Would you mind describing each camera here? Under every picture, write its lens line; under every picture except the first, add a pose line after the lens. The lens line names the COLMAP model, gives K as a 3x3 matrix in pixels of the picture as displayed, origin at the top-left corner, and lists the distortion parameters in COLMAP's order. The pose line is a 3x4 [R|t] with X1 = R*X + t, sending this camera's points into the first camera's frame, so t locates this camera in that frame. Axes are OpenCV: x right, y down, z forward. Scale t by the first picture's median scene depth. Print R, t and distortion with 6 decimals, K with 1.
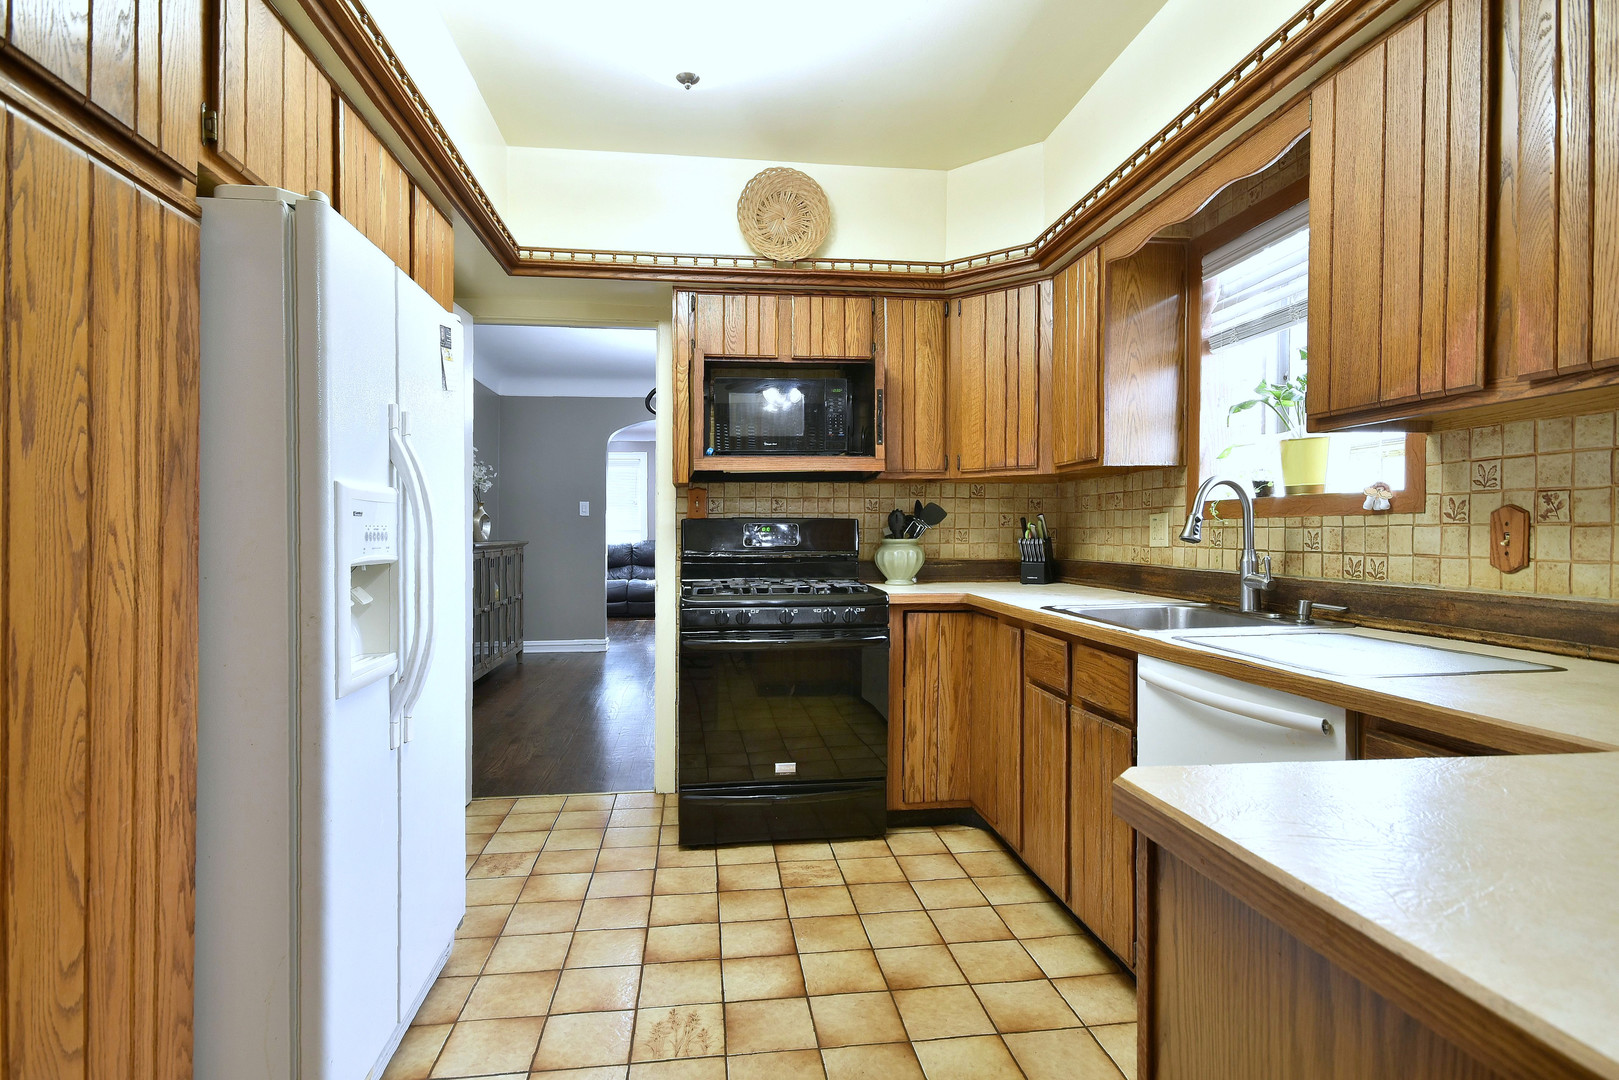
lens RADIAL K [[834.6, 0, 807.0], [0, 834.6, 530.2], [0, 0, 1]] dist [0.000818, 0.000037]
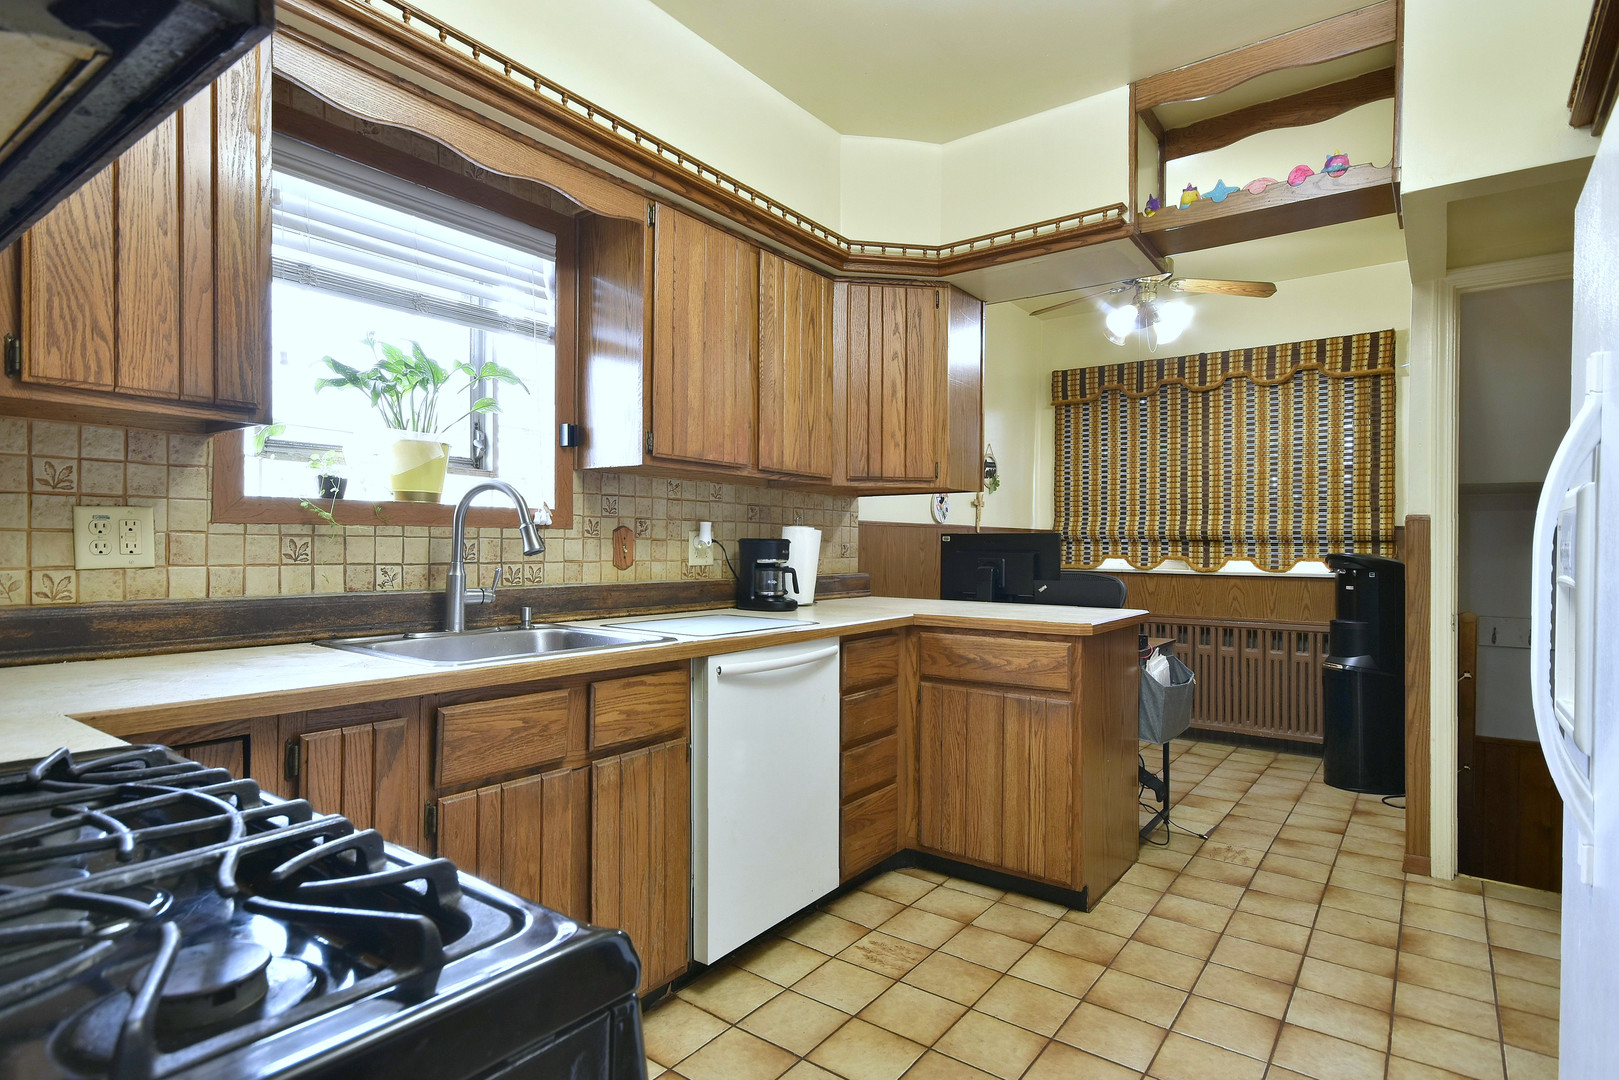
lens RADIAL K [[855.9, 0, 806.7], [0, 855.9, 553.9], [0, 0, 1]] dist [-0.000984, -0.000092]
pose [[-0.723922, -0.004765, 0.689865, -0.454474], [-0.000900, 0.999982, 0.005963, 0.010321], [-0.689881, 0.003696, -0.723913, 1.708620]]
